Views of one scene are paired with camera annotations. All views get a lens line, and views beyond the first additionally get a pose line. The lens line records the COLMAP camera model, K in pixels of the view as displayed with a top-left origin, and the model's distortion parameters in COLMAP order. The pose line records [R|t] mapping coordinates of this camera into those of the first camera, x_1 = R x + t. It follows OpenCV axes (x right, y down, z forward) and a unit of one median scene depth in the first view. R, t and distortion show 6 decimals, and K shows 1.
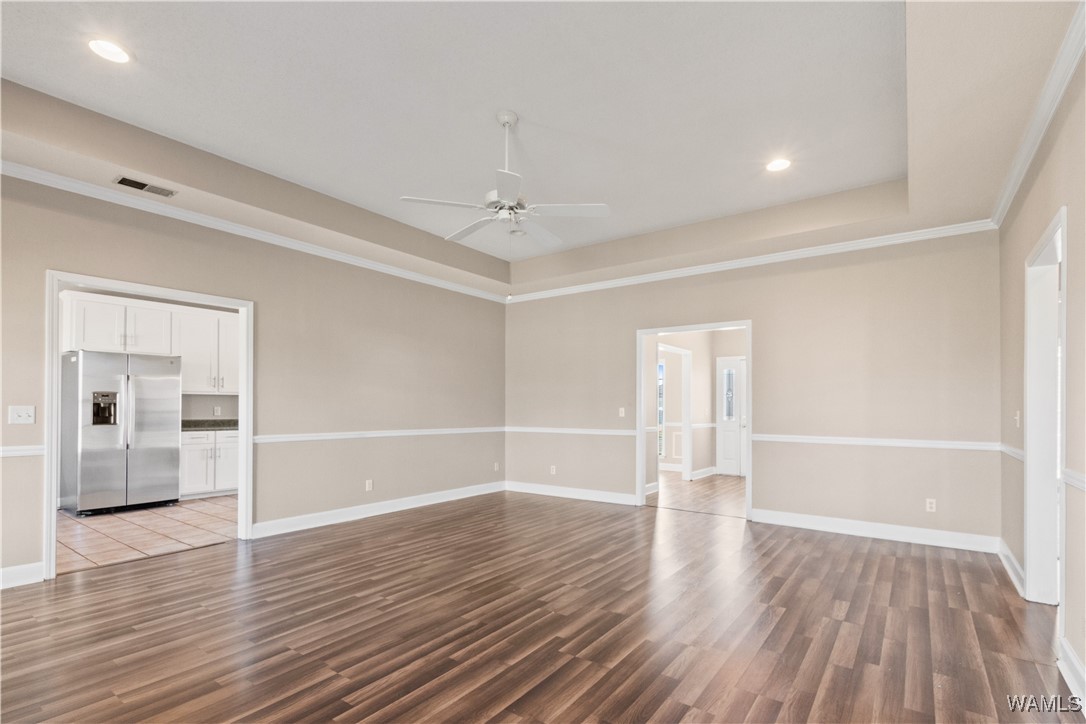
lens RADIAL K [[510.3, 0, 559.4], [0, 510.3, 398.8], [0, 0, 1]] dist [0.007427, -0.001758]
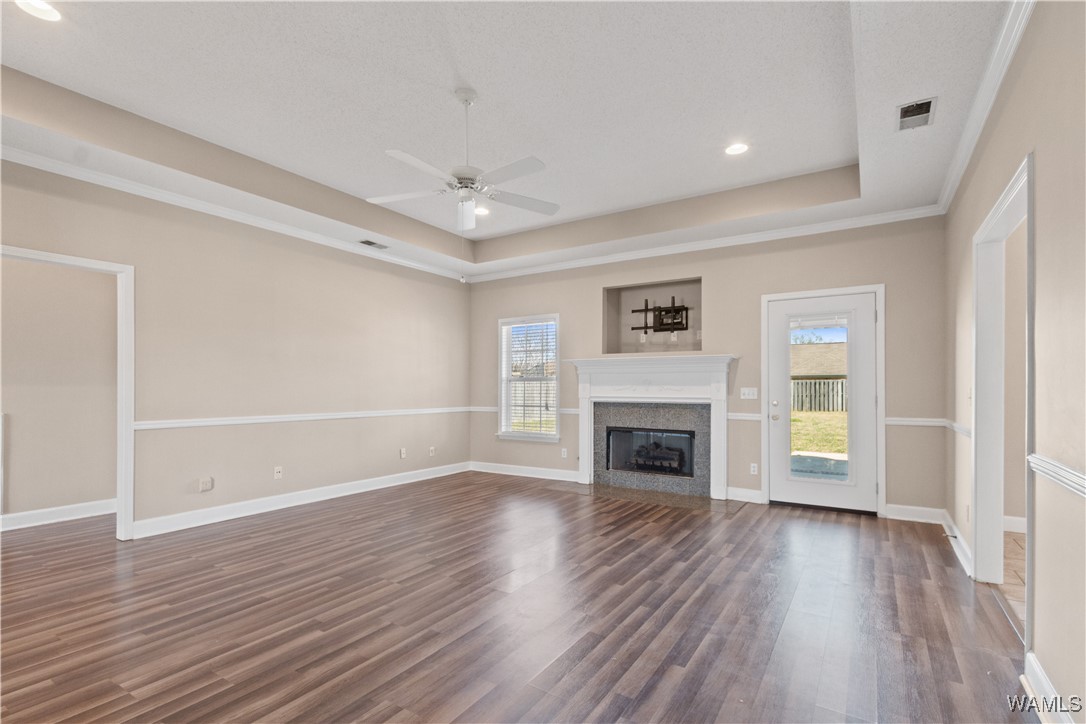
lens RADIAL K [[510.3, 0, 543.1], [0, 510.3, 381.7], [0, 0, 1]] dist [0.007427, -0.001758]
pose [[-0.999432, -0.004382, -0.033427, -0.169327], [-0.003457, 0.999611, -0.027685, 0.026441], [0.033535, -0.027554, -0.999058, 1.533046]]
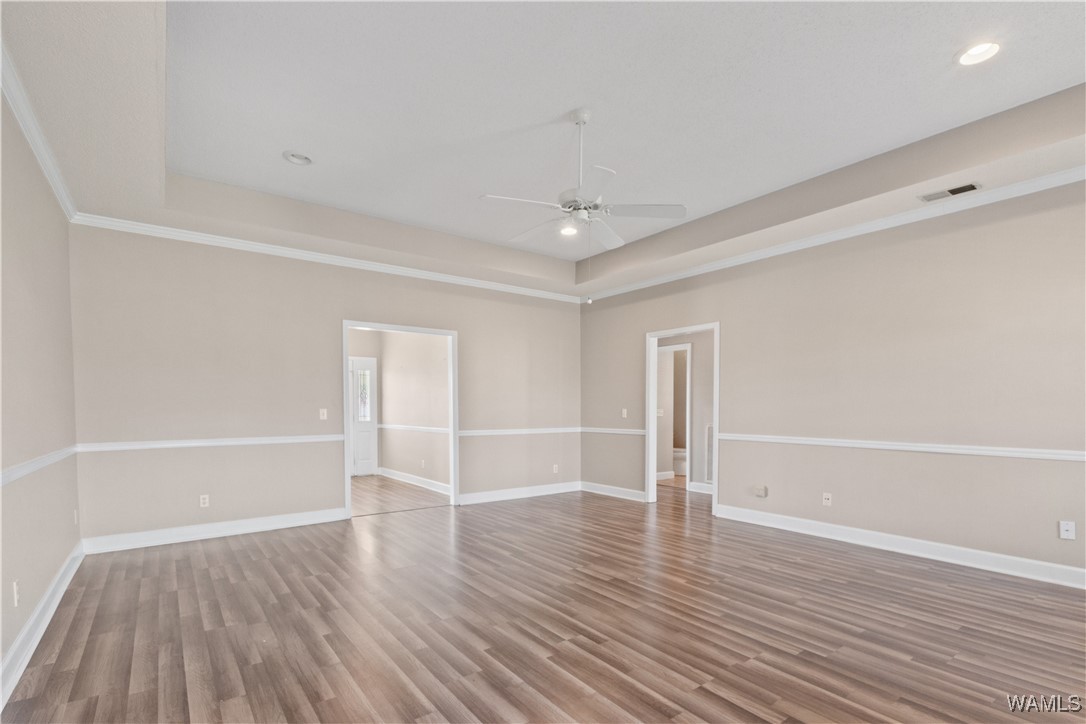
lens RADIAL K [[510.3, 0, 547.4], [0, 510.3, 419.5], [0, 0, 1]] dist [0.007427, -0.001758]
pose [[0.311098, -0.027659, 0.949975, -0.831922], [-0.012845, 0.999363, 0.033304, 0.003415], [-0.950291, -0.022563, 0.310545, 0.575420]]
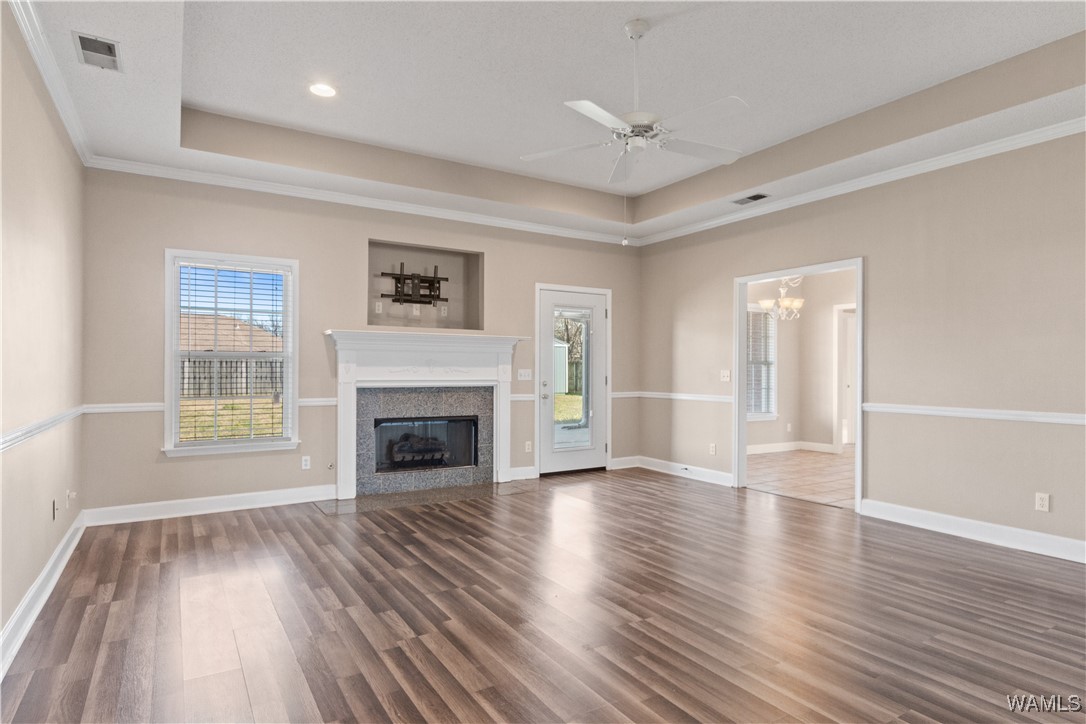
lens RADIAL K [[610.6, 0, 541.9], [0, 610.6, 362.9], [0, 0, 1]] dist [0.004110, 0.001577]
pose [[-0.400692, -0.013158, -0.916118, 0.683102], [0.008426, 0.999802, -0.018045, 0.016876], [0.916174, -0.014950, -0.400502, 0.972319]]
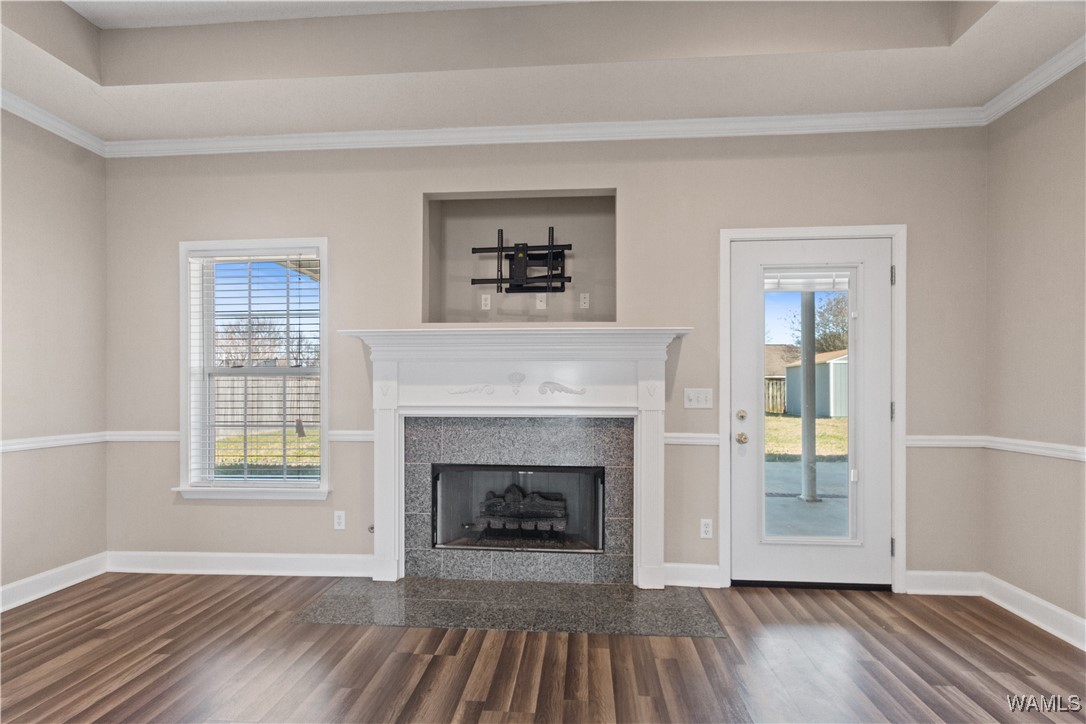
lens RADIAL K [[510.3, 0, 550.5], [0, 510.3, 390.1], [0, 0, 1]] dist [0.007427, -0.001758]
pose [[-0.861186, -0.000233, -0.508290, -0.168196], [0.005136, 0.999945, -0.009161, 0.012705], [0.508264, -0.010500, -0.861137, 0.825221]]
